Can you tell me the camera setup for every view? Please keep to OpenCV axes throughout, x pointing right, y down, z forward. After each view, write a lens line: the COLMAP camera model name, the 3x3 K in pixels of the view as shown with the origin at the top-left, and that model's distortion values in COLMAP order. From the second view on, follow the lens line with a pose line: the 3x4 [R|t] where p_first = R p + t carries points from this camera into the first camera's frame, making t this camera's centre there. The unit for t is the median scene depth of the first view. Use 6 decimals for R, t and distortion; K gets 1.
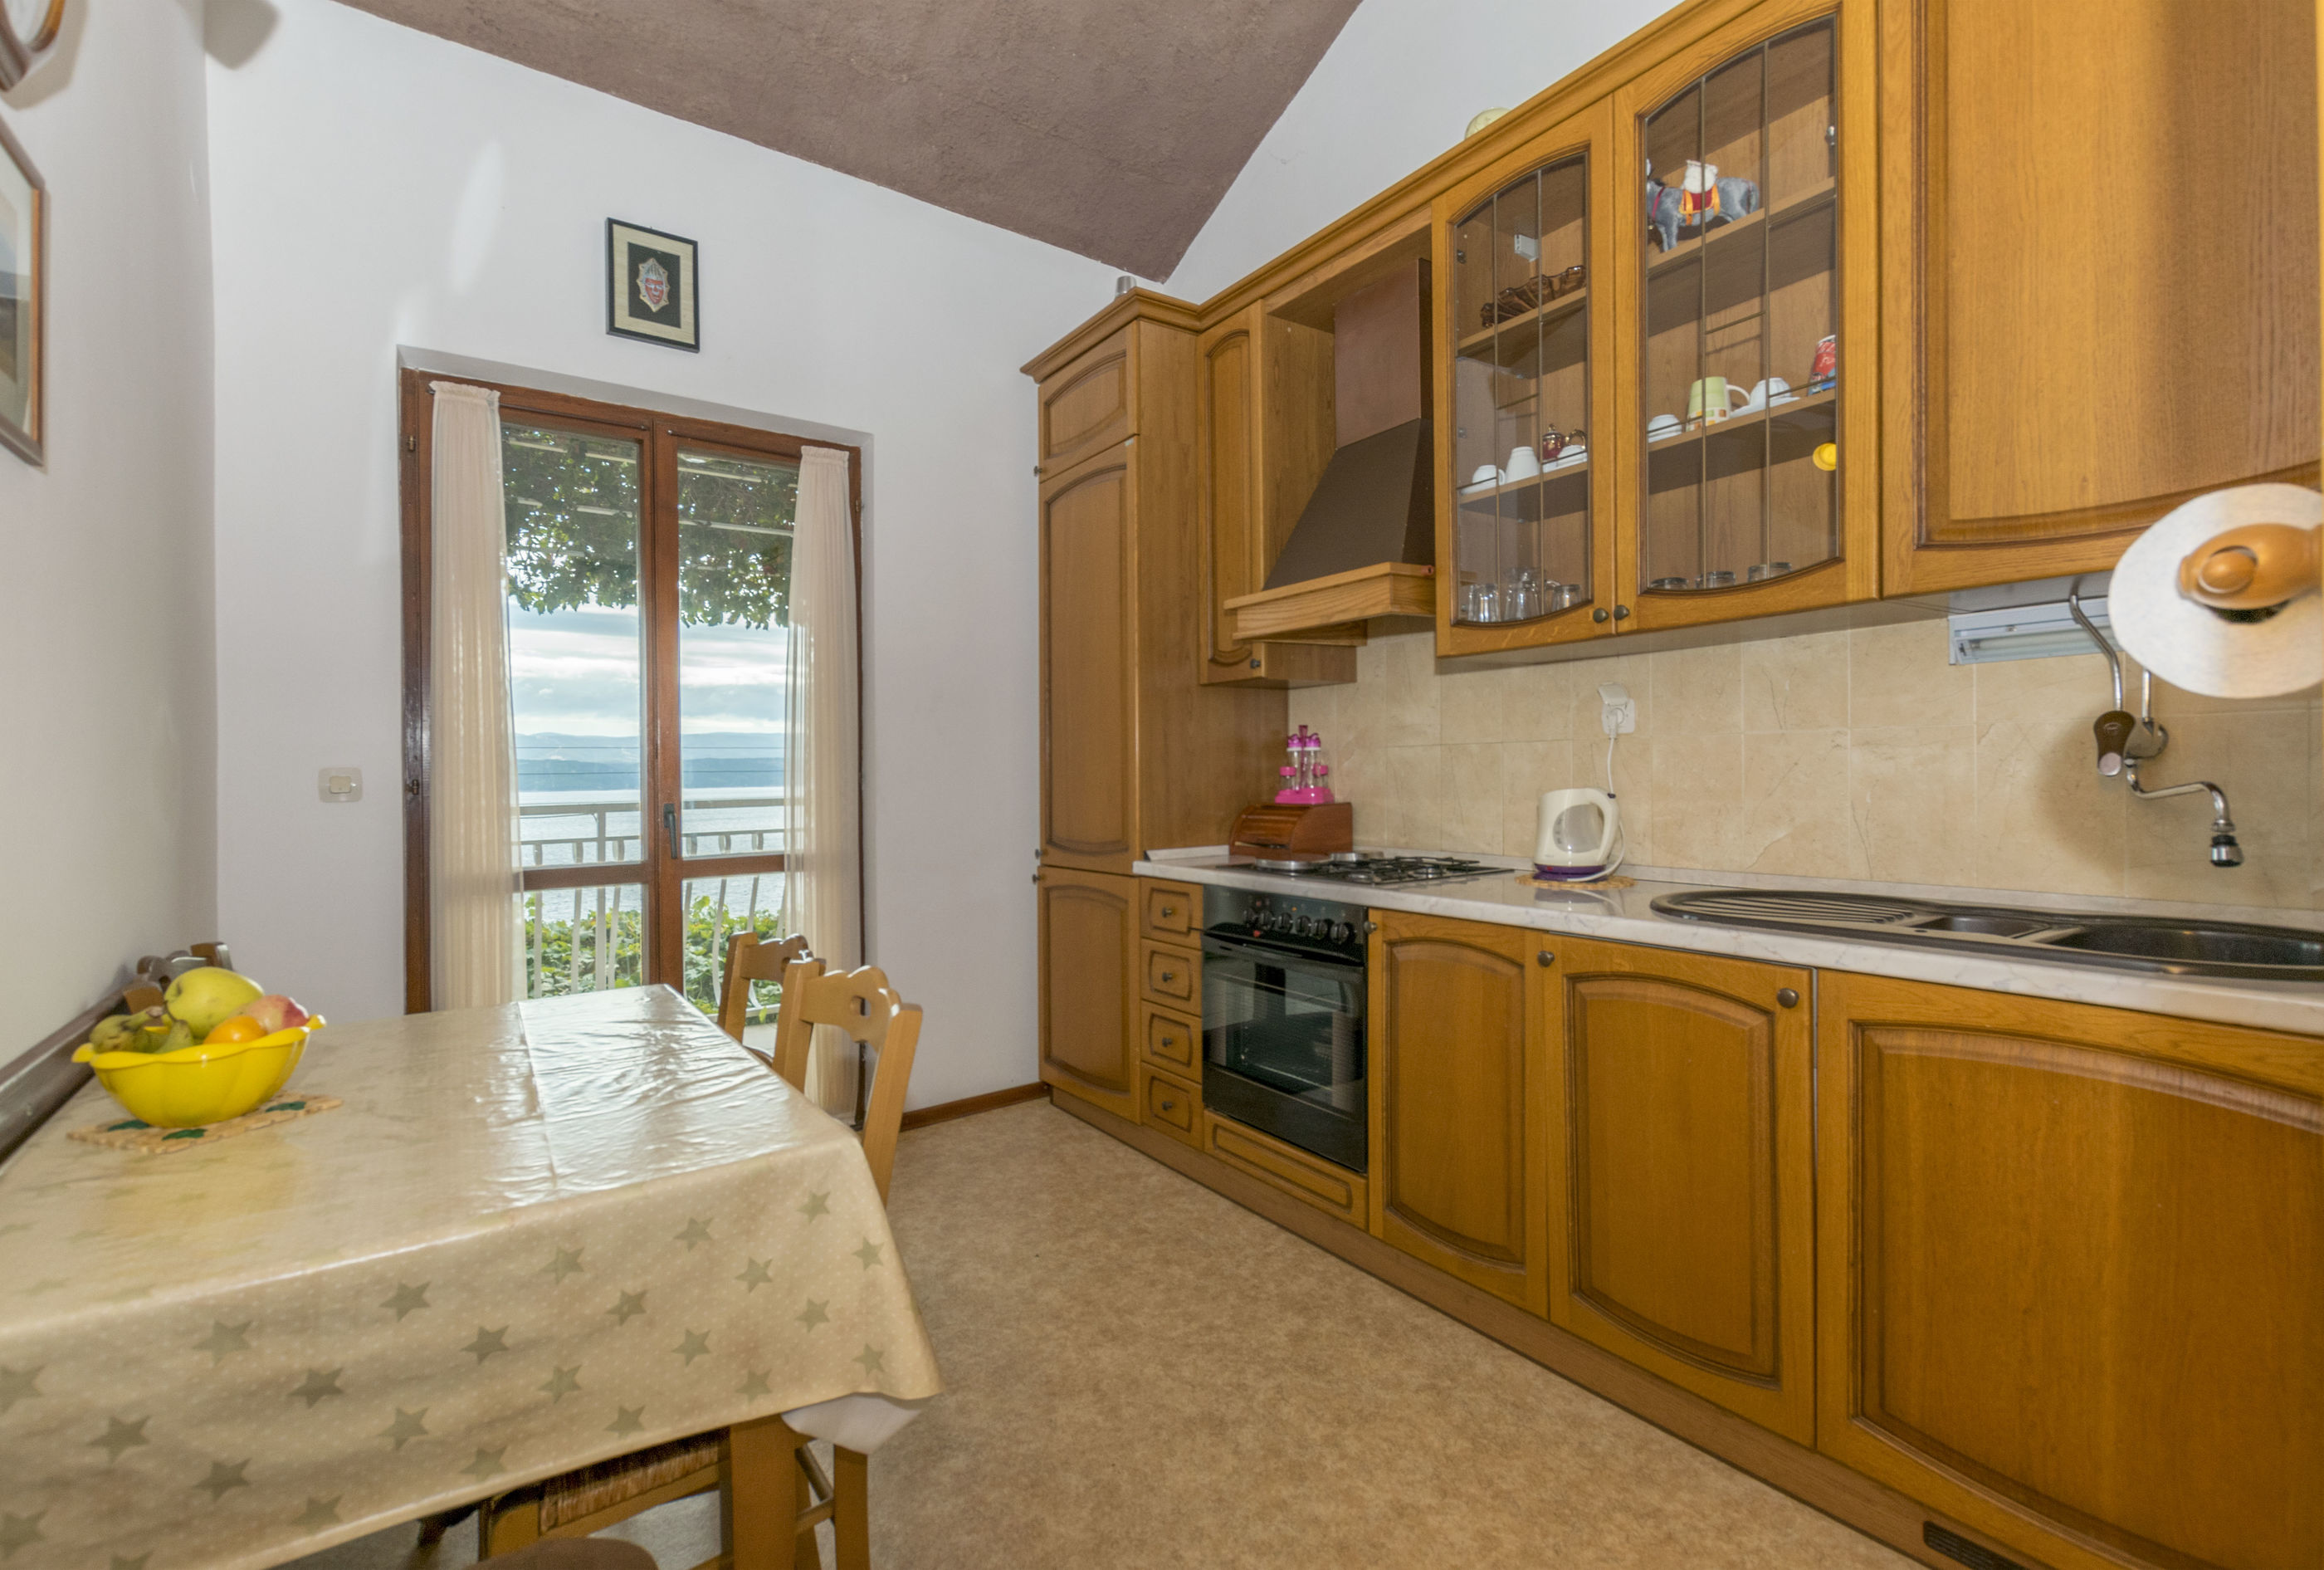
lens RADIAL K [[1026.3, 0, 1181.0], [0, 1026.3, 790.5], [0, 0, 1]] dist [0.015542, -0.006383]
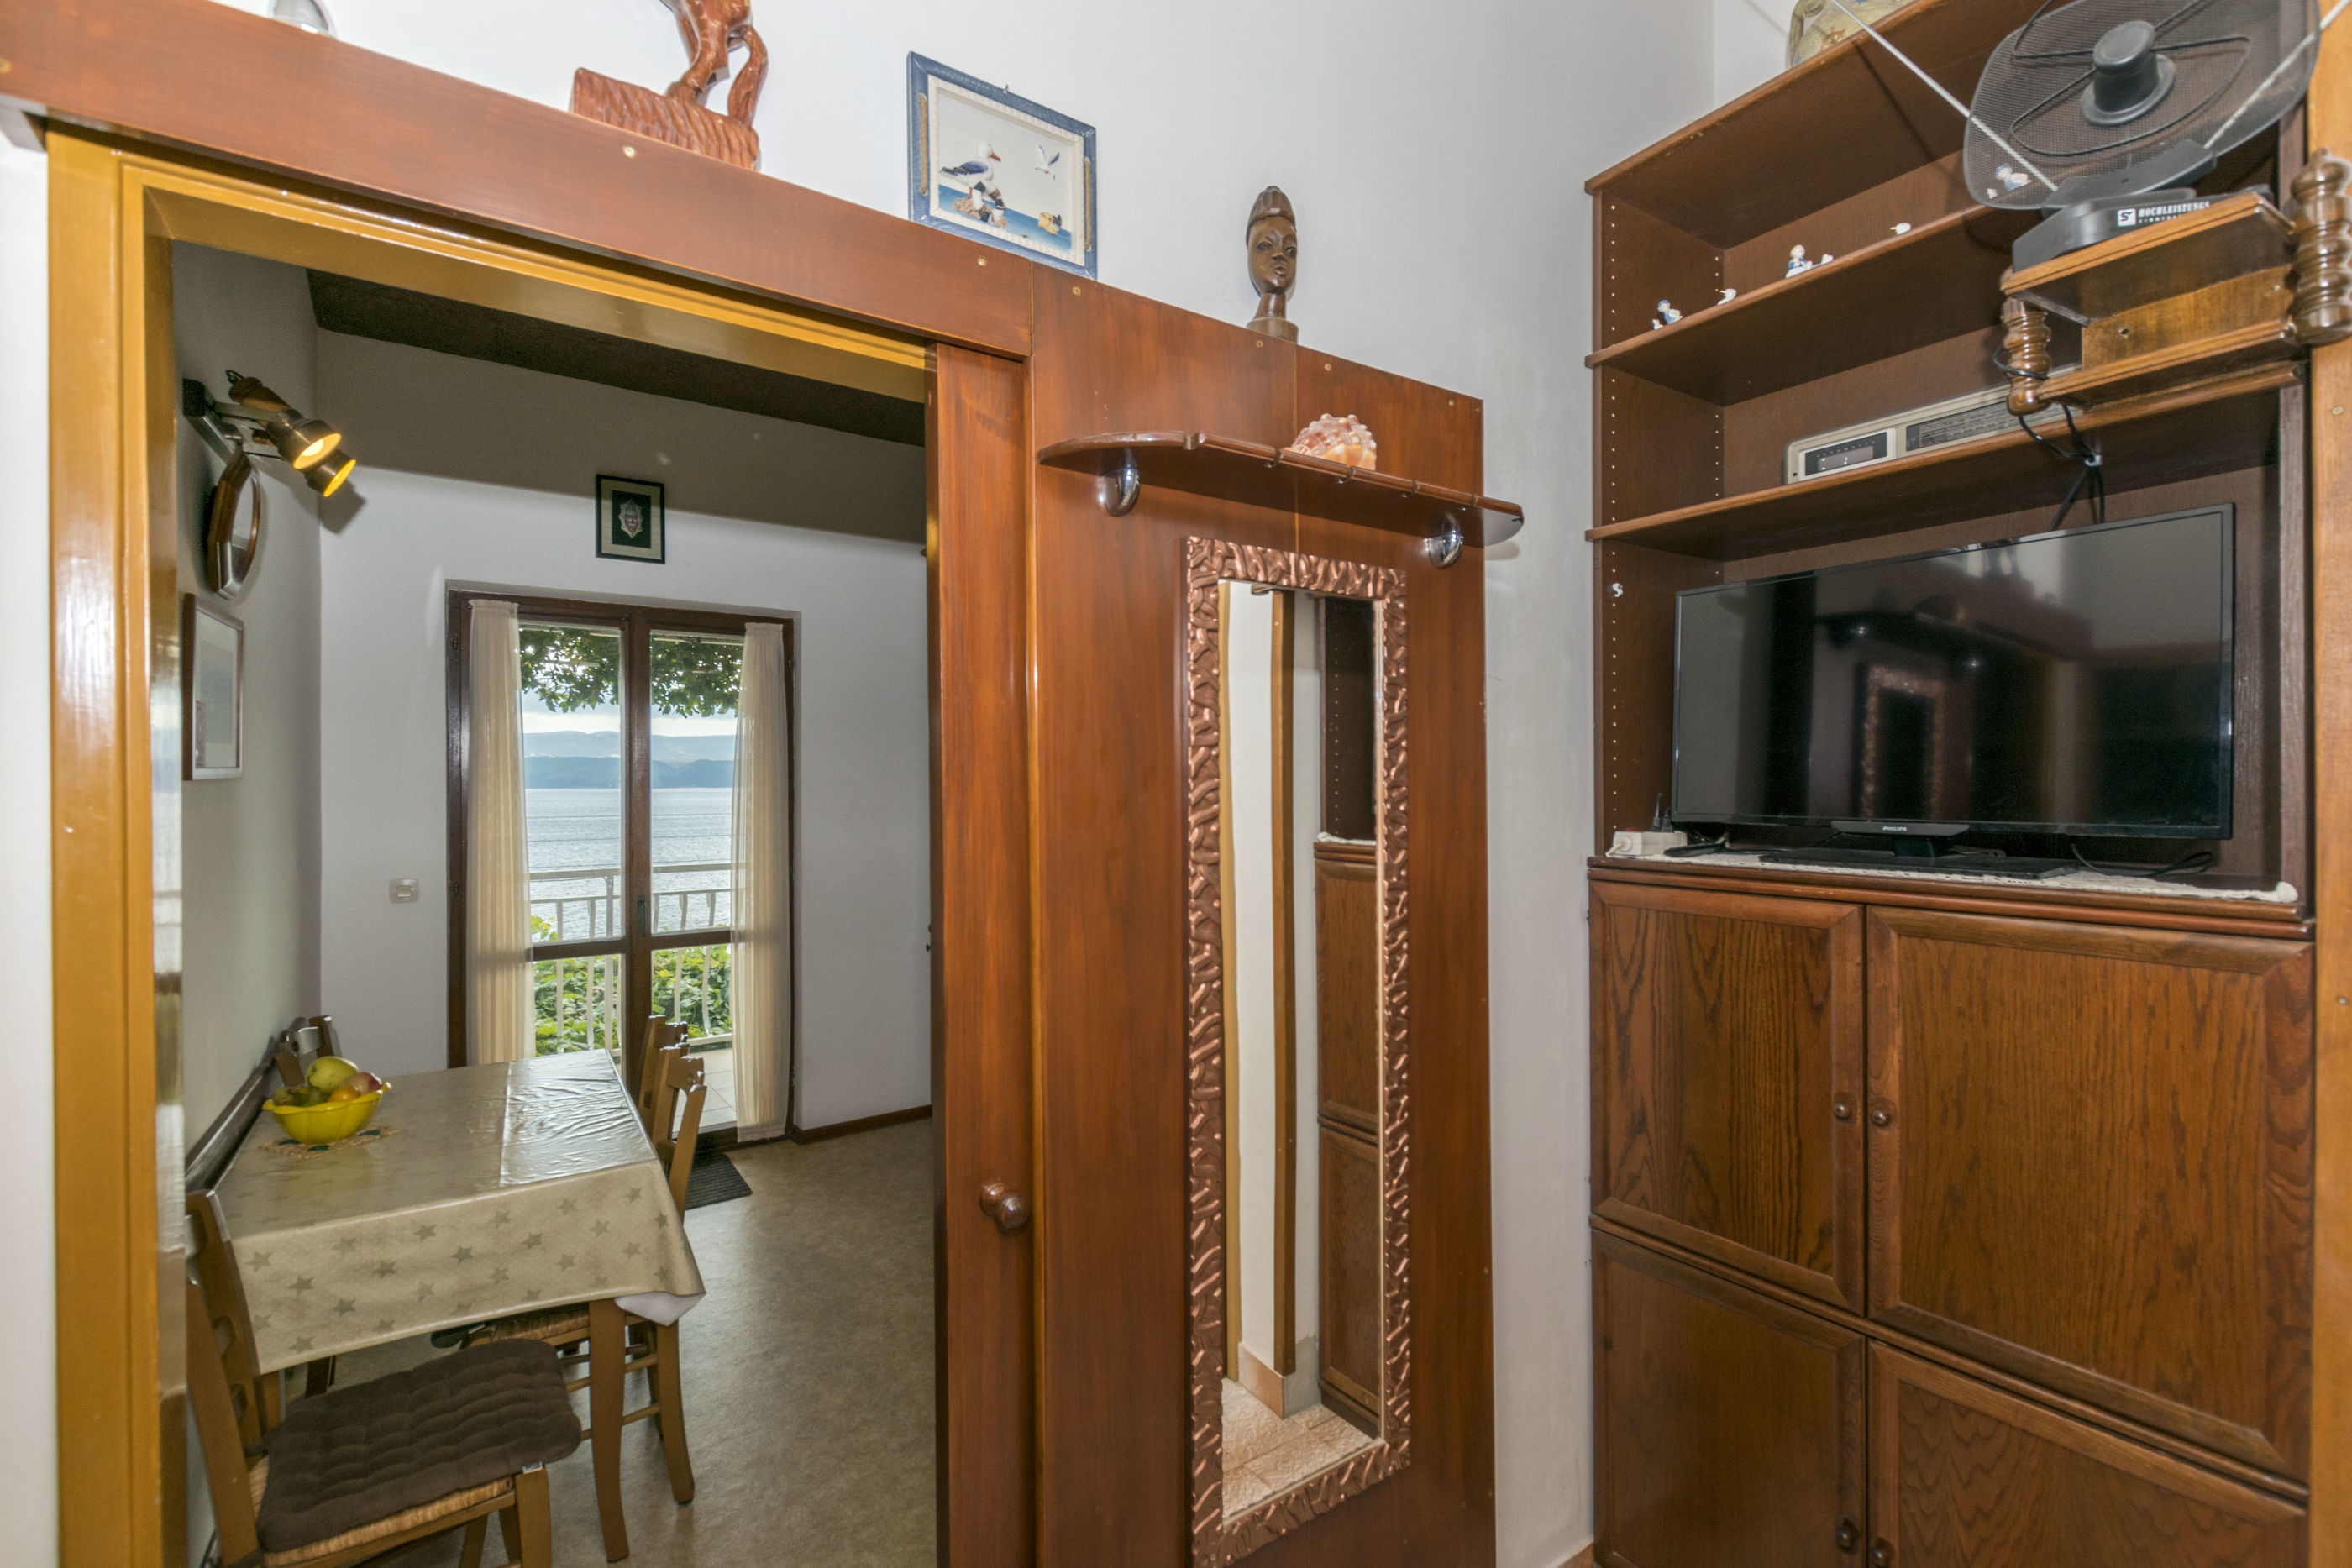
lens RADIAL K [[999.8, 0, 1170.0], [0, 999.8, 809.8], [0, 0, 1]] dist [0.009622, -0.003135]
pose [[0.999309, 0.011957, -0.035188, 0.366646], [-0.011736, 0.999910, 0.006494, -0.178085], [0.035263, -0.006077, 0.999360, -0.437870]]
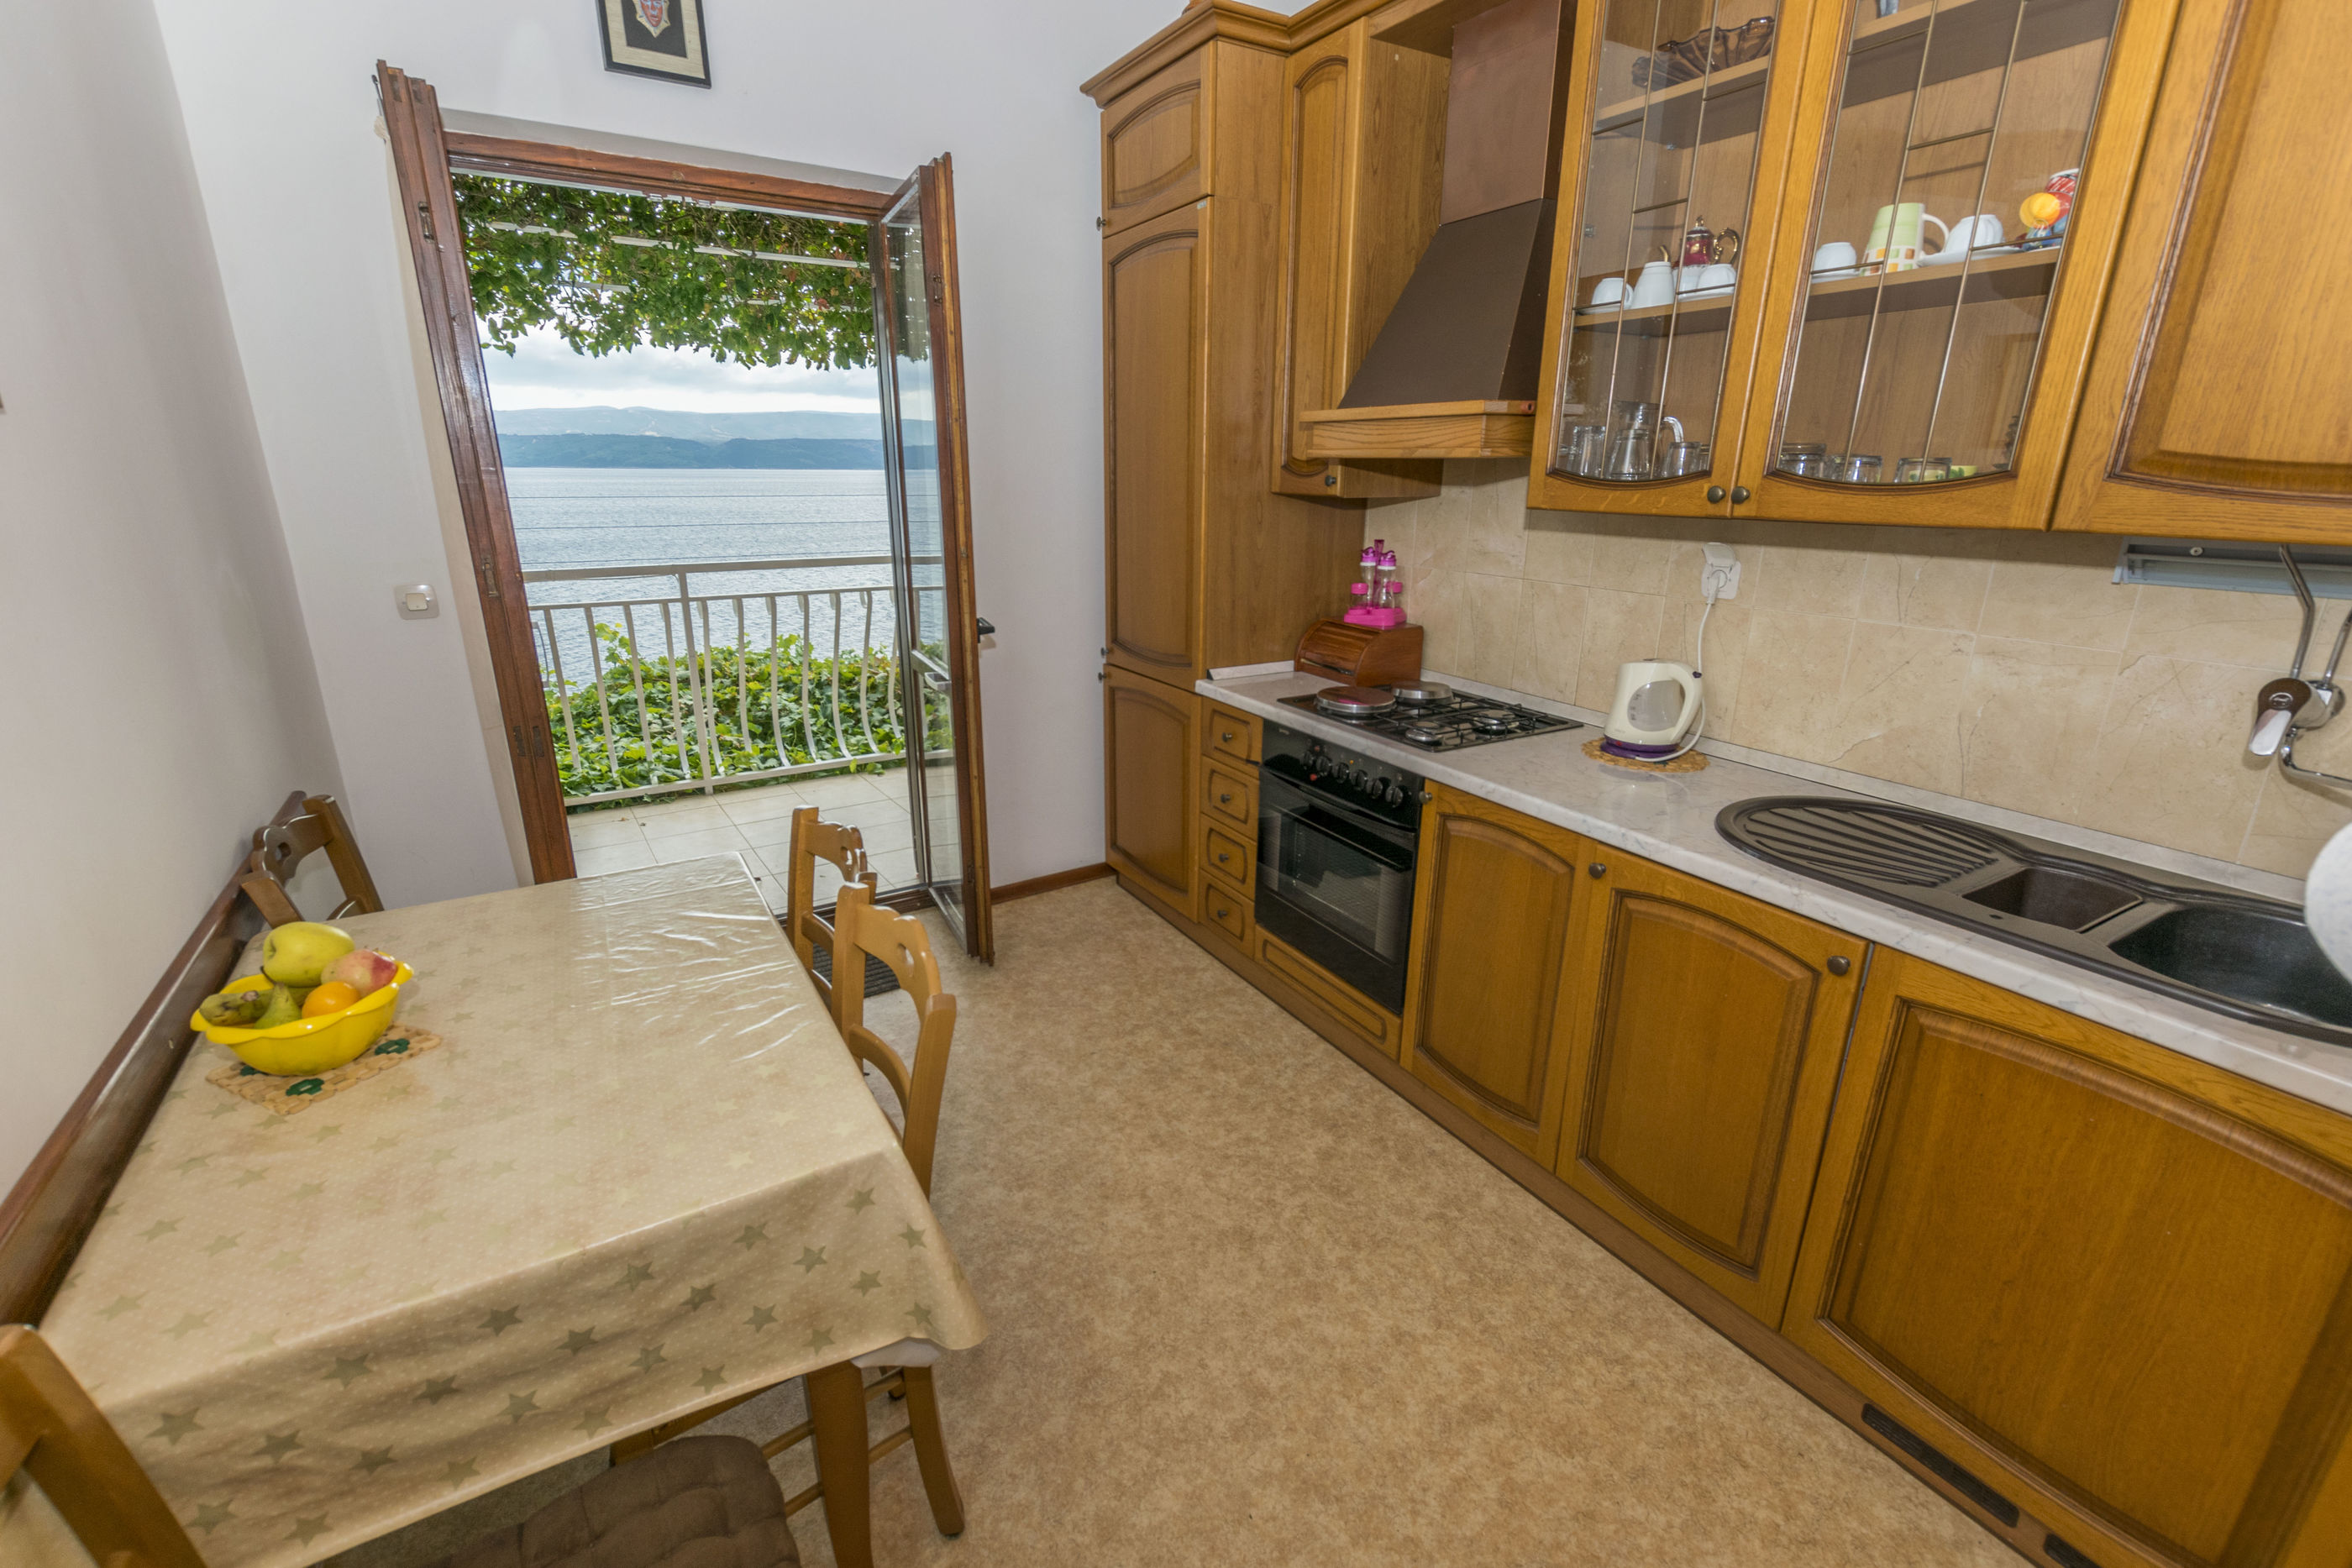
lens RADIAL K [[999.8, 0, 1192.9], [0, 999.8, 790.2], [0, 0, 1]] dist [0.009622, -0.003135]
pose [[0.997336, 0.040178, -0.060875, 0.021337], [-0.020940, 0.957194, 0.288689, -0.166415], [0.069868, -0.286646, 0.955486, 0.070327]]
